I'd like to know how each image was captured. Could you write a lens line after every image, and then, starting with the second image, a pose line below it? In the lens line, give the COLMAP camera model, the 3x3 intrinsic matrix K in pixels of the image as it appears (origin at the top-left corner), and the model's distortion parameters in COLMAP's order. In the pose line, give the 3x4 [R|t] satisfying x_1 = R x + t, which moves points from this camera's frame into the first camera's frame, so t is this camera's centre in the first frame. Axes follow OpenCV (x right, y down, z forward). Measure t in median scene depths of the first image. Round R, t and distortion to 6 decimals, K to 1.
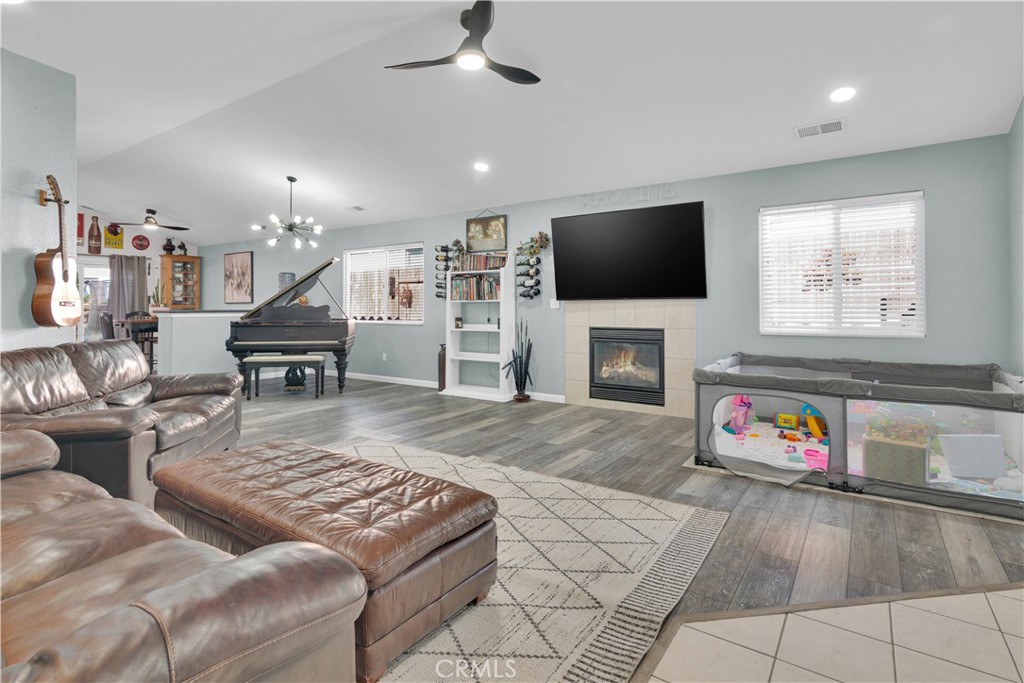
lens RADIAL K [[533.4, 0, 512.5], [0, 533.4, 308.3], [0, 0, 1]] dist [0.011397, 0.001702]
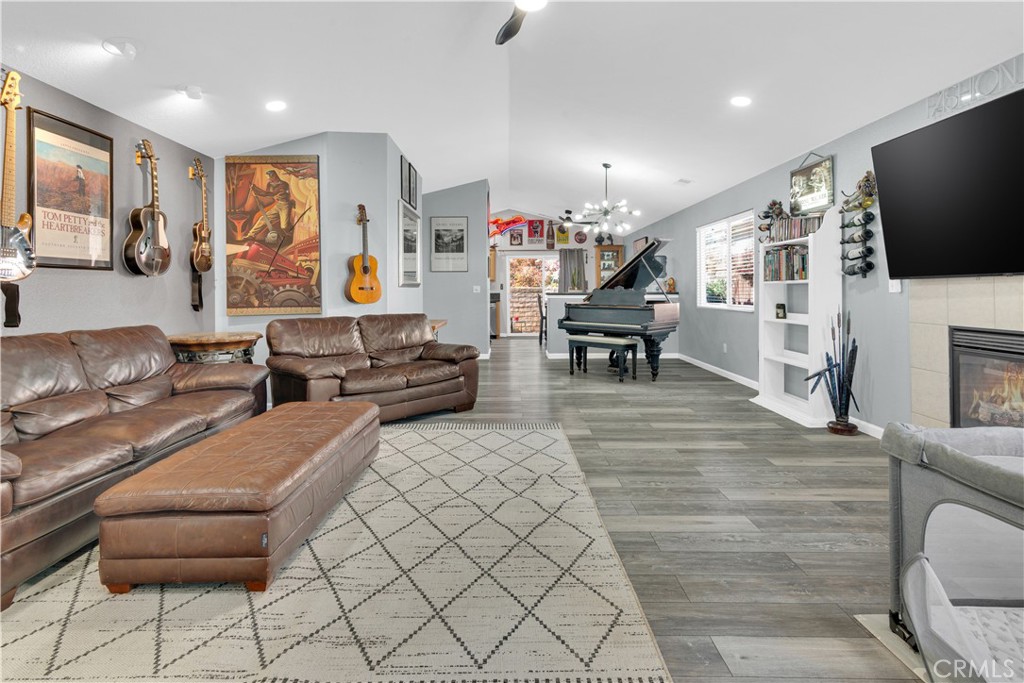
lens RADIAL K [[533.4, 0, 512.4], [0, 533.4, 291.6], [0, 0, 1]] dist [0.011397, 0.001702]
pose [[0.546625, 0.001961, -0.837375, 0.340187], [-0.000744, 0.999998, 0.001856, -0.001515], [0.837377, -0.000391, 0.546625, 0.285558]]
